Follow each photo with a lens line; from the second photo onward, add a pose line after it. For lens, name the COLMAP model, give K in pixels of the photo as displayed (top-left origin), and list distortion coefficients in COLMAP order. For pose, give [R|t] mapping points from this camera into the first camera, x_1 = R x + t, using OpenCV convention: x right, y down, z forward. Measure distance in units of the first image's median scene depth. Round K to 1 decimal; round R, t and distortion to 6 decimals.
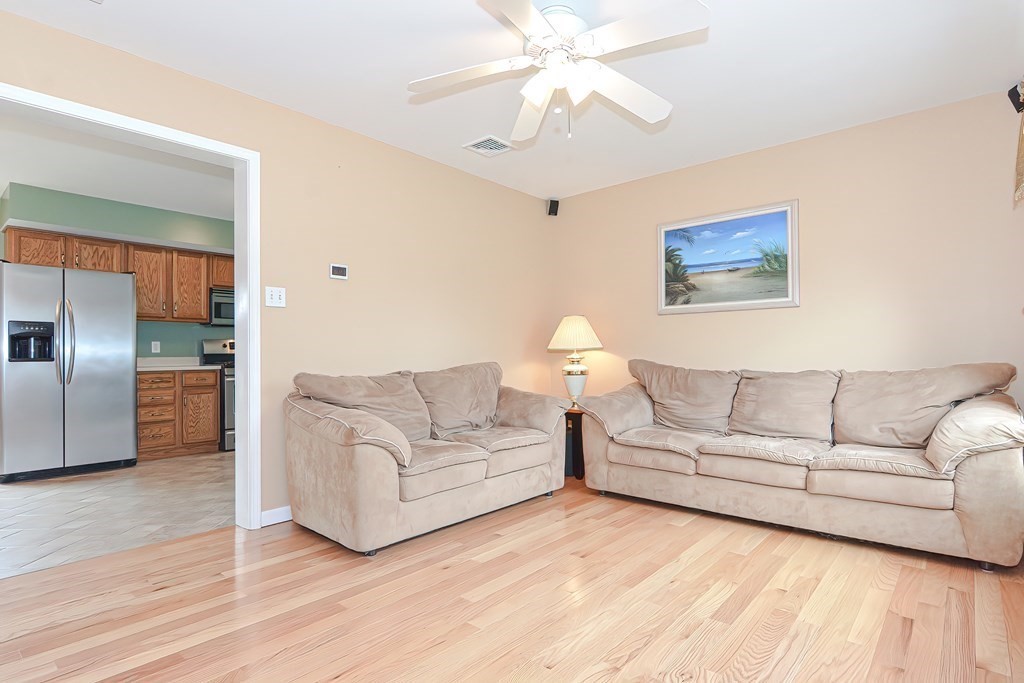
lens RADIAL K [[530.1, 0, 514.7], [0, 530.1, 354.2], [0, 0, 1]] dist [-0.003759, -0.001760]
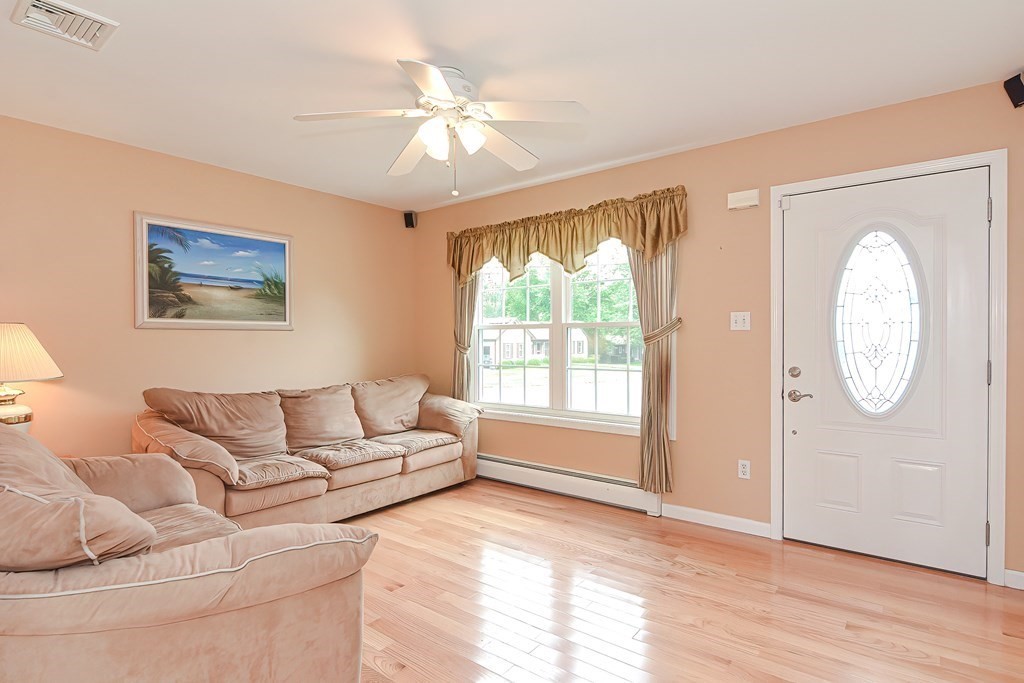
lens RADIAL K [[524.8, 0, 517.4], [0, 524.8, 344.9], [0, 0, 1]] dist [-0.001209, -0.001682]
pose [[-0.053686, -0.001467, 0.998557, -0.575974], [0.003234, 0.999993, 0.001643, -0.054202], [-0.998553, 0.003317, -0.053681, 0.532743]]
